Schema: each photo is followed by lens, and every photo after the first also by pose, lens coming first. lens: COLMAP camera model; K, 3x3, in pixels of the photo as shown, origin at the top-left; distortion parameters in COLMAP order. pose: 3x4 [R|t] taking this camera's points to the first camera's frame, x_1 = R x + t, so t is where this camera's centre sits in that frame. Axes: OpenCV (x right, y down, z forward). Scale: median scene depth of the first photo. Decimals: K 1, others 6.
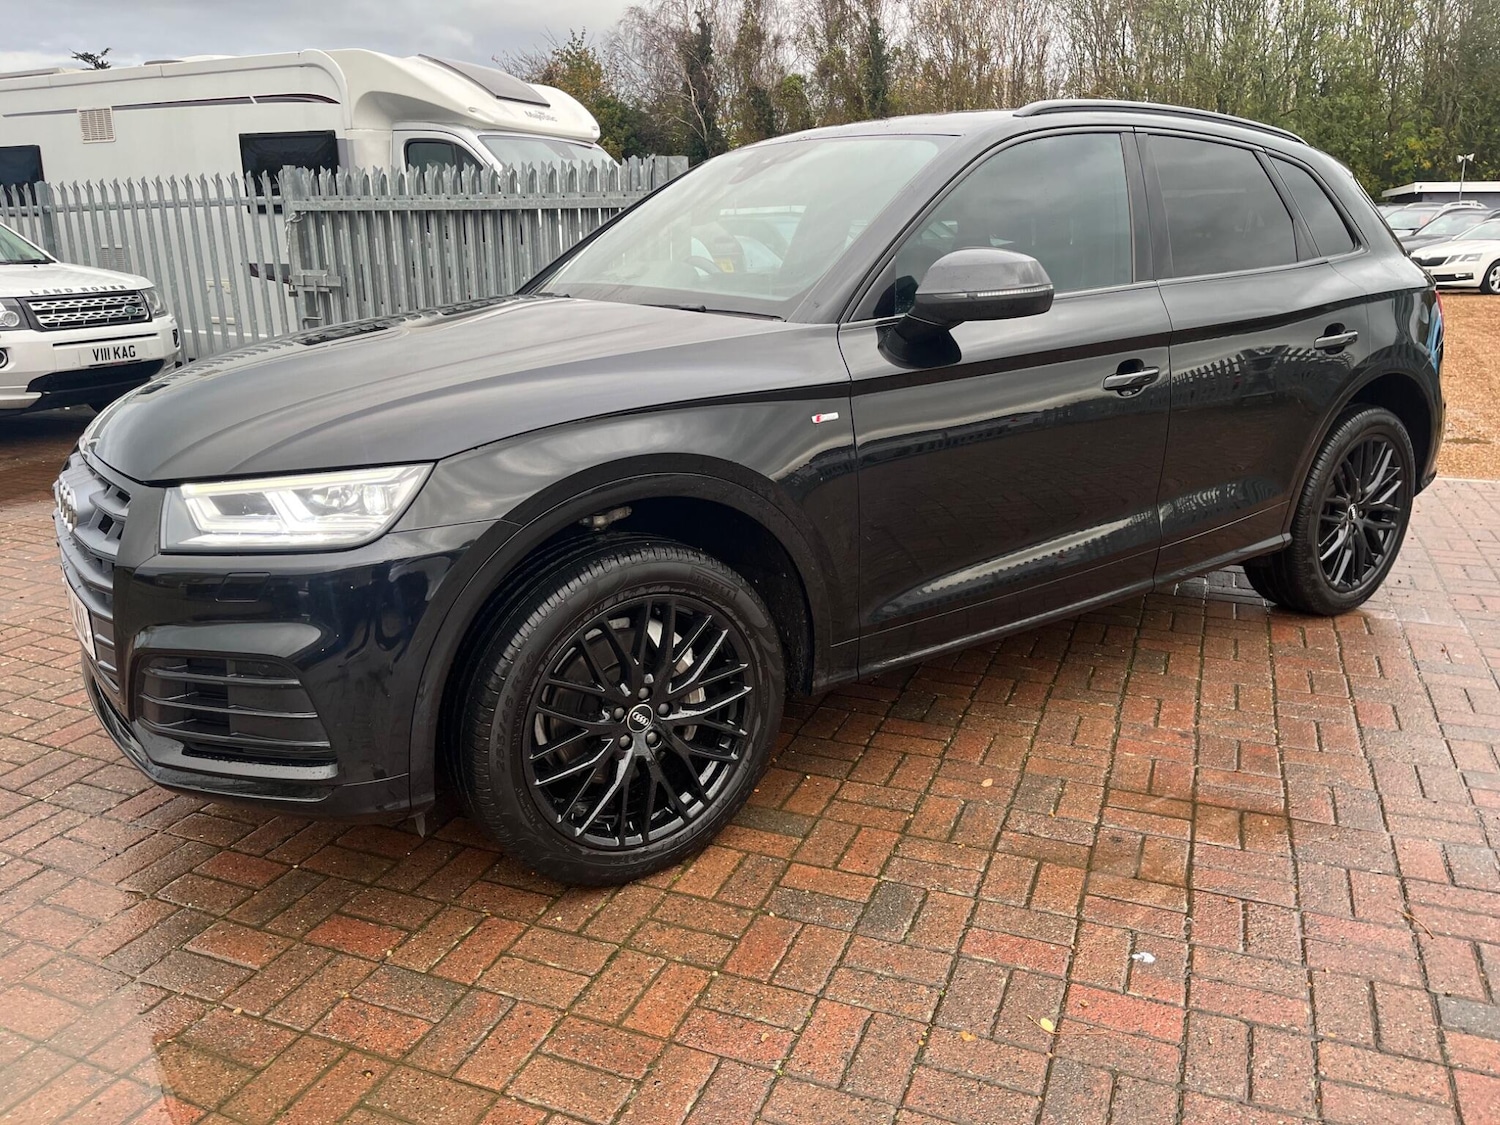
lens RADIAL K [[1134.1, 0, 764.3], [0, 1134.1, 561.2], [0, 0, 1]] dist [0.093854, -0.131838]
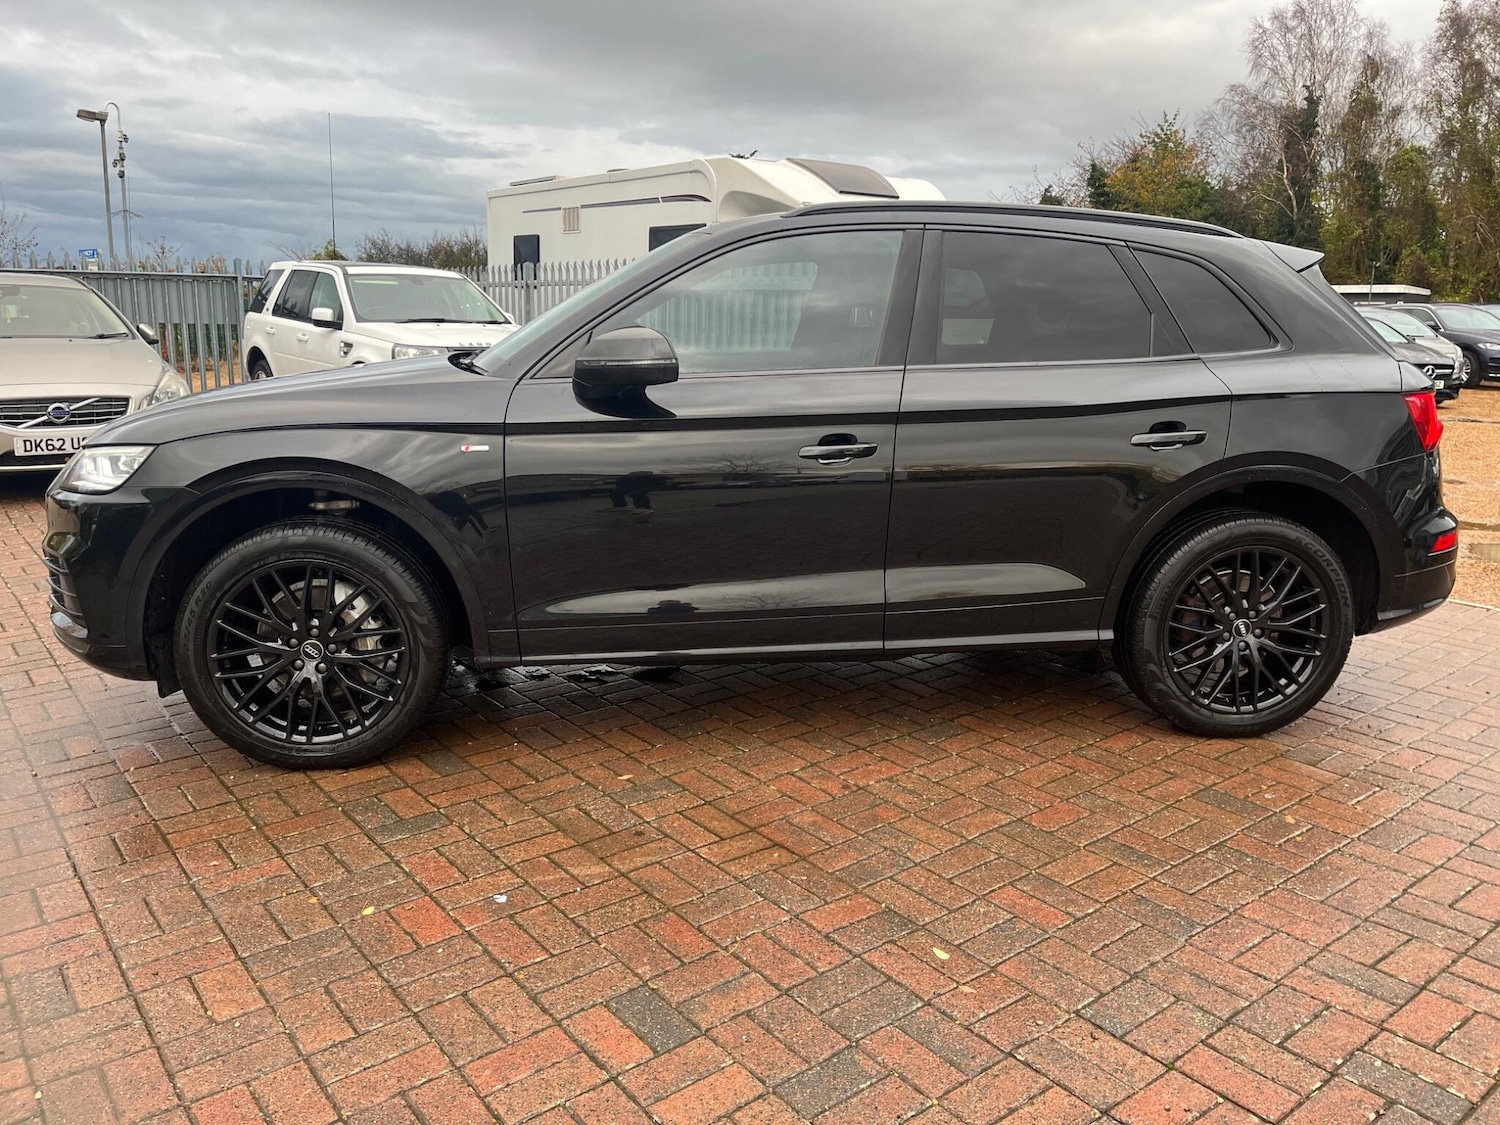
lens RADIAL K [[1132.7, 0, 760.4], [0, 1132.7, 560.6], [0, 0, 1]] dist [0.095763, -0.135909]
pose [[0.873856, 0.129089, -0.468735, 0.827640], [-0.158616, 0.987052, -0.023874, -0.018467], [0.459583, 0.095211, 0.883016, 0.012327]]
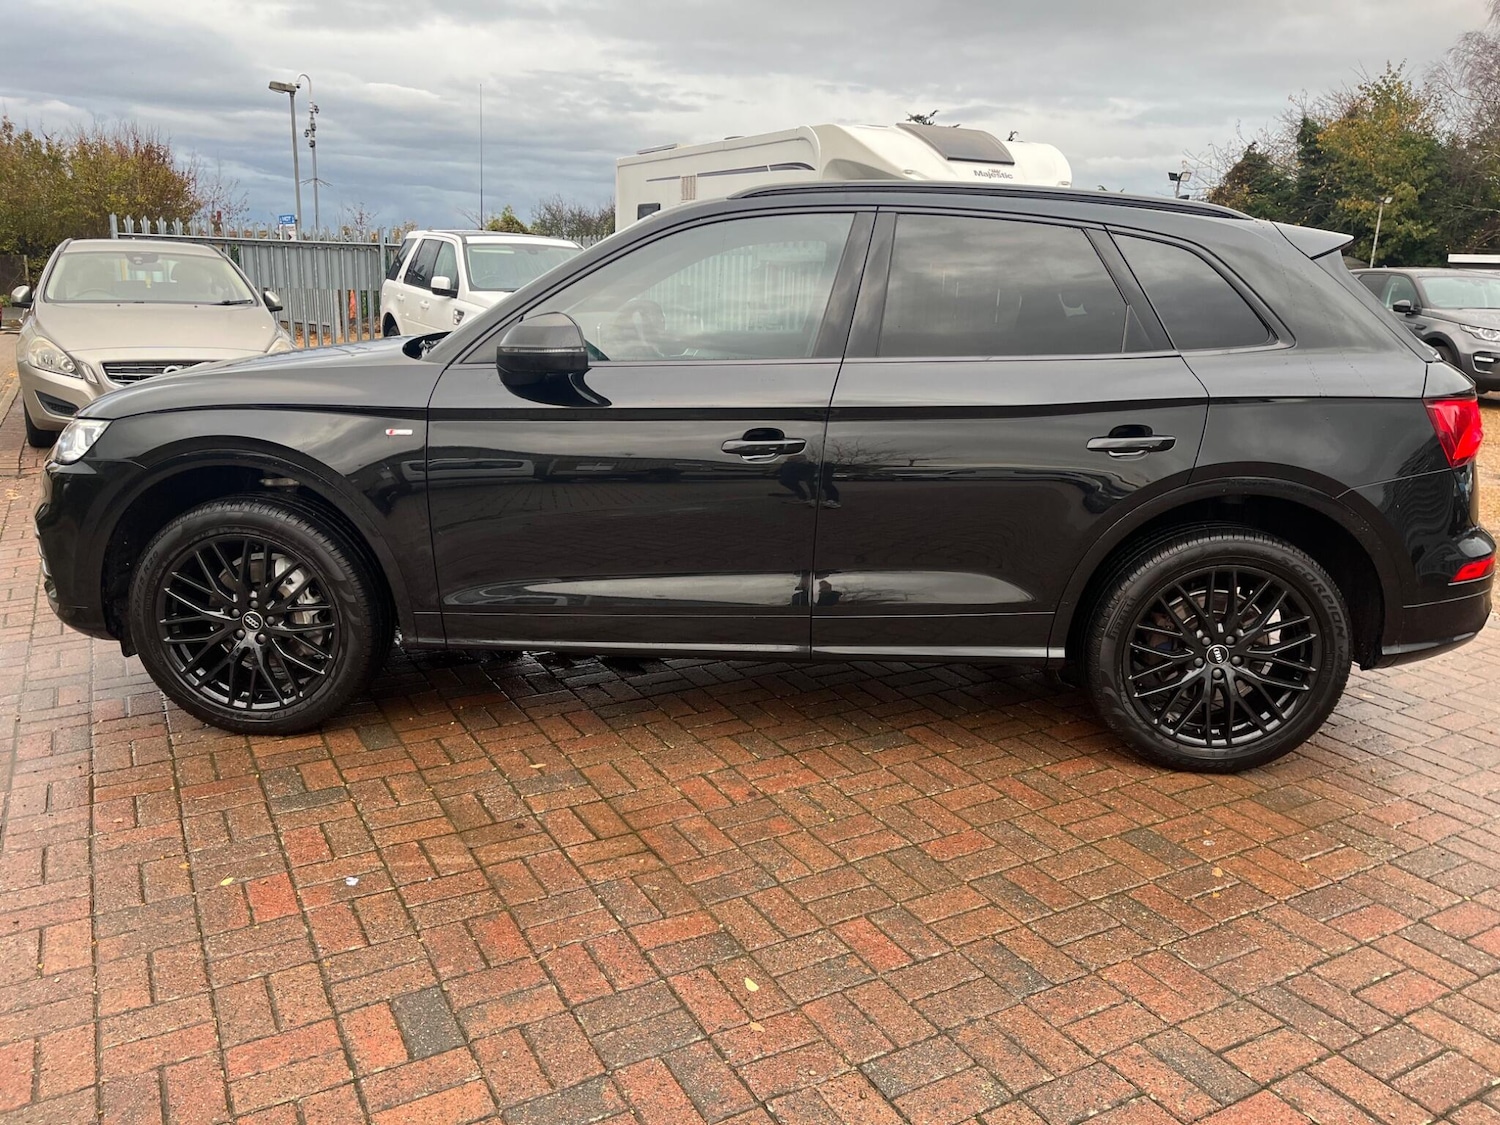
lens RADIAL K [[1132.8, 0, 736.9], [0, 1132.8, 563.8], [0, 0, 1]] dist [0.092306, -0.128711]
pose [[0.776273, 0.186414, -0.602204, 1.010583], [-0.204738, 0.978046, 0.038838, -0.094379], [0.596223, 0.093145, 0.797397, 0.169440]]
